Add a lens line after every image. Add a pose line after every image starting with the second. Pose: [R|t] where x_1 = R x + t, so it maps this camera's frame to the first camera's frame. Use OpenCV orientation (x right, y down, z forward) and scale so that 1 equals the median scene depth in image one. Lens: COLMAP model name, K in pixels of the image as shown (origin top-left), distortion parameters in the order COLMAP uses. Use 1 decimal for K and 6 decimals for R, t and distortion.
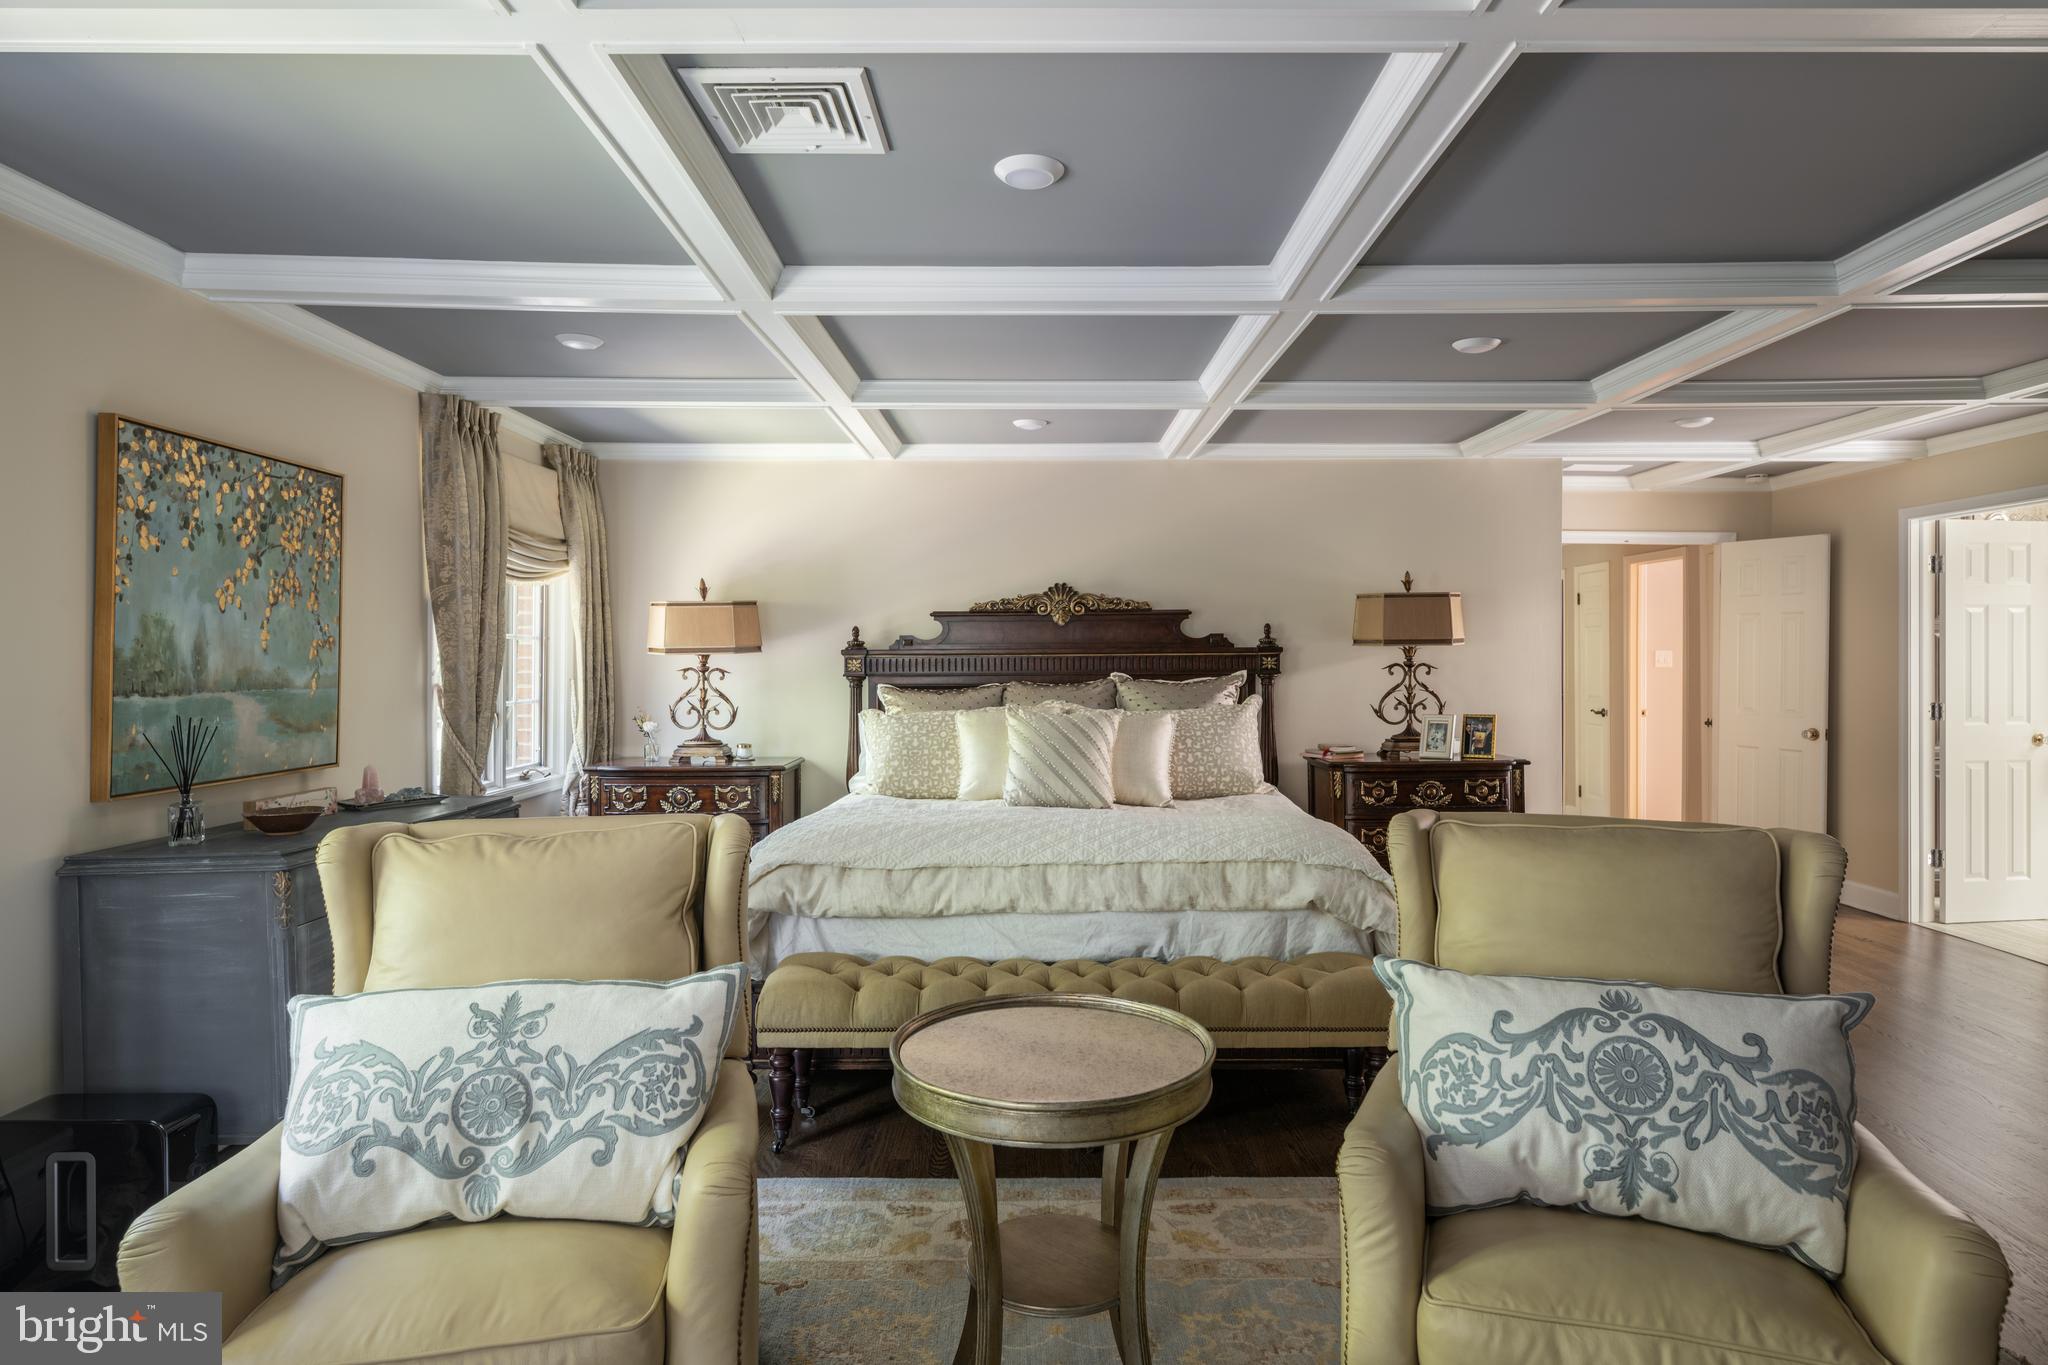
lens RADIAL K [[1170.8, 0, 1032.5], [0, 1170.8, 665.7], [0, 0, 1]] dist [-0.001790, -0.000065]
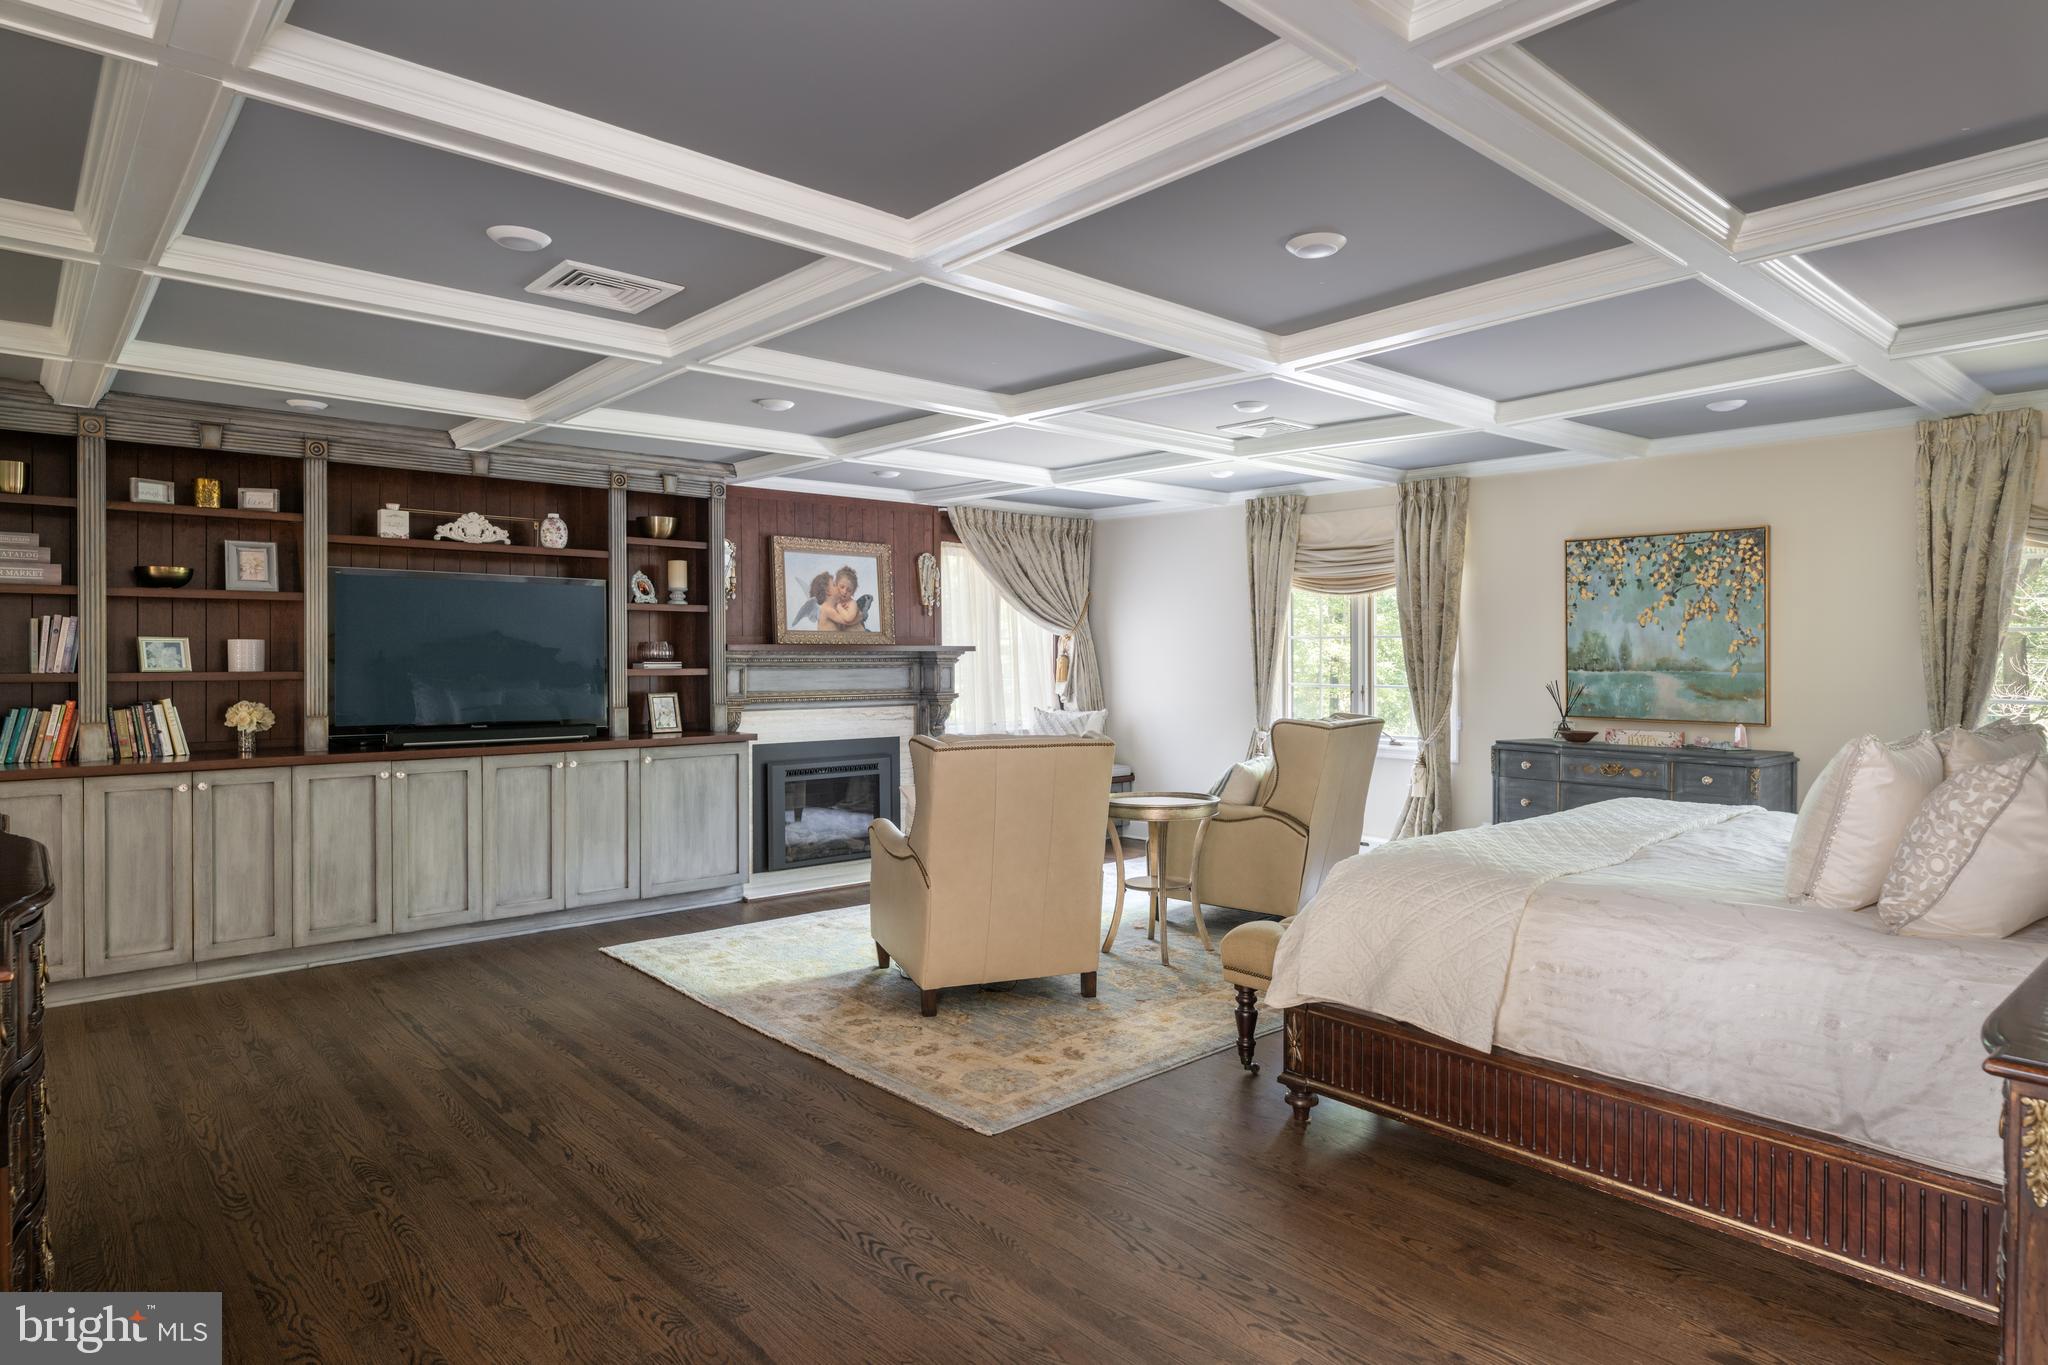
lens RADIAL K [[1170.8, 0, 1029.4], [0, 1170.8, 672.9], [0, 0, 1]] dist [-0.001790, -0.000065]
pose [[-0.753774, 0.003125, -0.657126, 1.183212], [-0.010425, 0.999806, 0.016713, 0.005082], [0.657051, 0.019448, -0.753595, 1.682861]]
